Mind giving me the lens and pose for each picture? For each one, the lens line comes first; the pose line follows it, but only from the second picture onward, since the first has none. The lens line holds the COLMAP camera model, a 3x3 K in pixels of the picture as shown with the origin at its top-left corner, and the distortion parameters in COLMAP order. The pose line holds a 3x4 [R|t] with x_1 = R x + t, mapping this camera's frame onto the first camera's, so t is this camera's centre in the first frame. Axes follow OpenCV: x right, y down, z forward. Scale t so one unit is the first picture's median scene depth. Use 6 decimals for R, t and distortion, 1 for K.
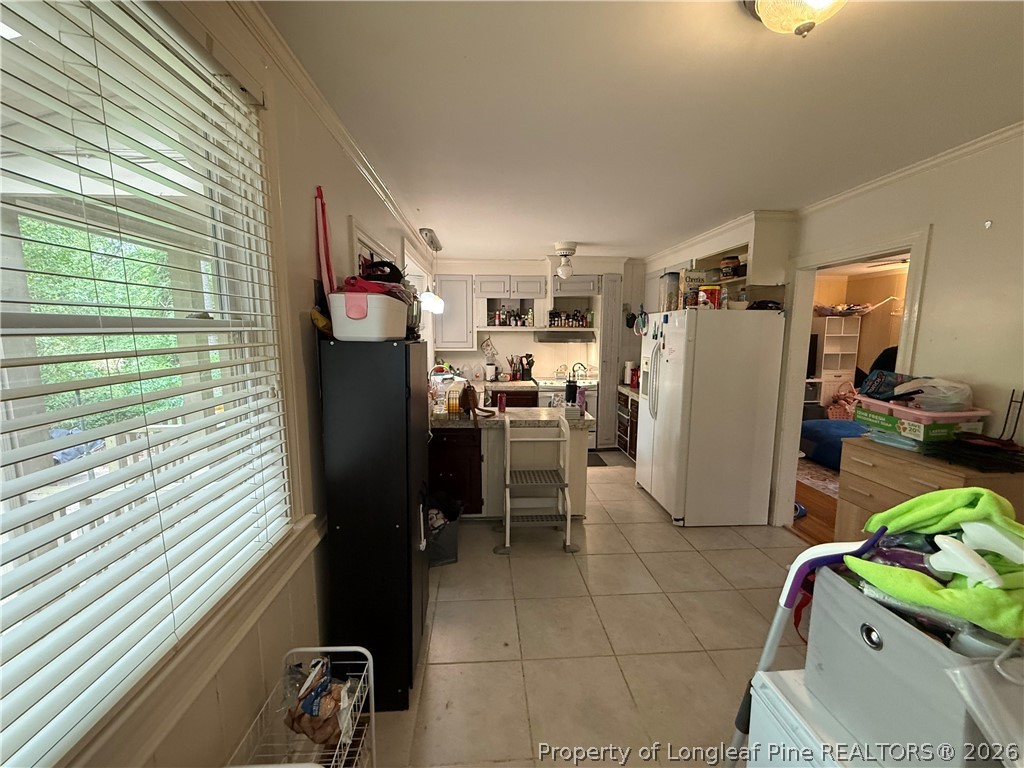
lens RADIAL K [[411.8, 0, 509.8], [0, 411.8, 384.2], [0, 0, 1]] dist [0.001308, 0.000391]
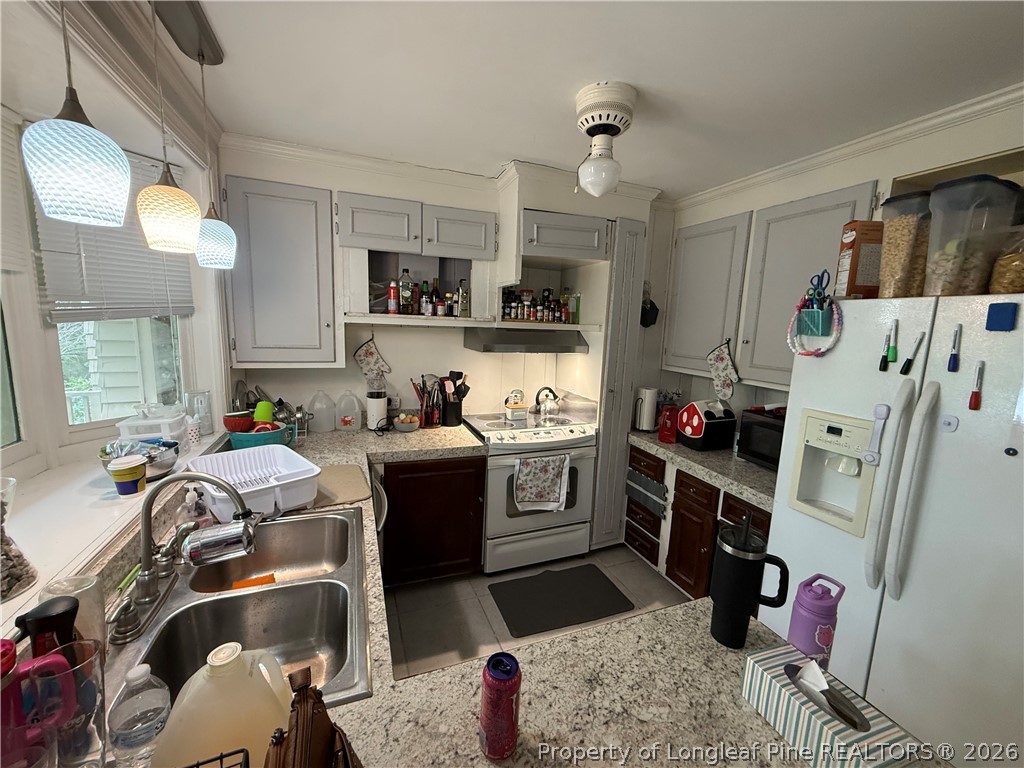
lens RADIAL K [[411.8, 0, 513.3], [0, 411.8, 385.1], [0, 0, 1]] dist [0.001308, 0.000391]
pose [[0.947877, -0.015051, 0.318281, -0.049877], [0.004887, 0.999453, 0.032707, -0.076095], [-0.318599, -0.029447, 0.947432, 0.519845]]
